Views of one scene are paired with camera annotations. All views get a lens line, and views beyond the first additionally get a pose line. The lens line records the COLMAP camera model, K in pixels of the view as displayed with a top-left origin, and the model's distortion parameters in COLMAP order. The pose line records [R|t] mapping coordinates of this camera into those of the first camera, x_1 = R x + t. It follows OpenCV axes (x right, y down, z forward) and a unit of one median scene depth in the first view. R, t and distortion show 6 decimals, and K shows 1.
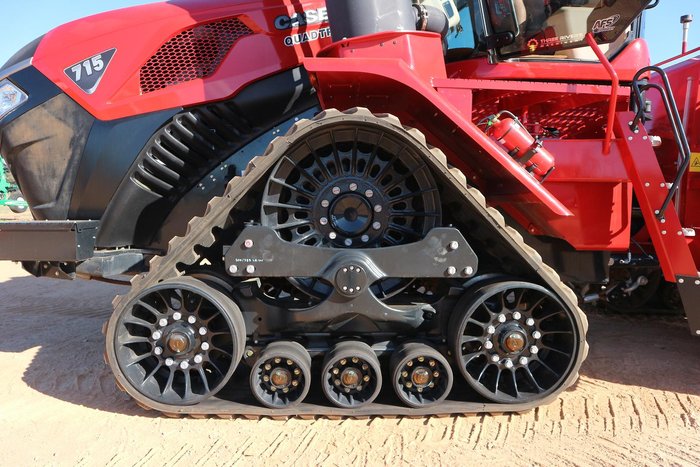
lens RADIAL K [[485.4, 0, 351.9], [0, 485.4, 235.0], [0, 0, 1]] dist [-0.106520, 0.053092]
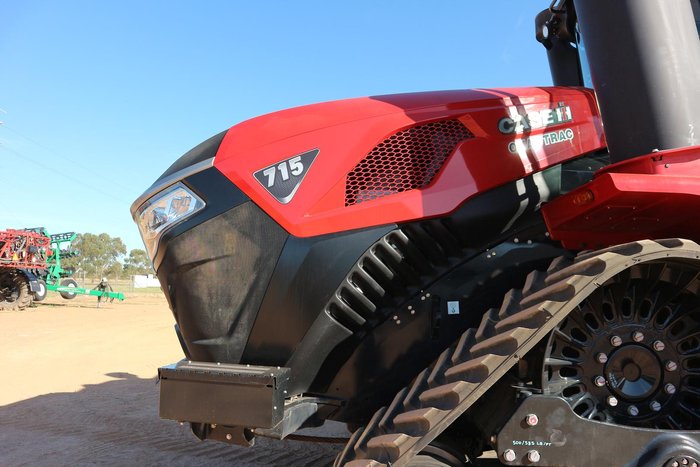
lens RADIAL K [[485.4, 0, 348.7], [0, 485.4, 240.0], [0, 0, 1]] dist [-0.106520, 0.053092]
pose [[0.997420, 0.023709, -0.067764, -0.413732], [-0.035556, 0.983139, -0.179372, -0.102204], [0.062369, 0.181319, 0.981445, 0.223449]]
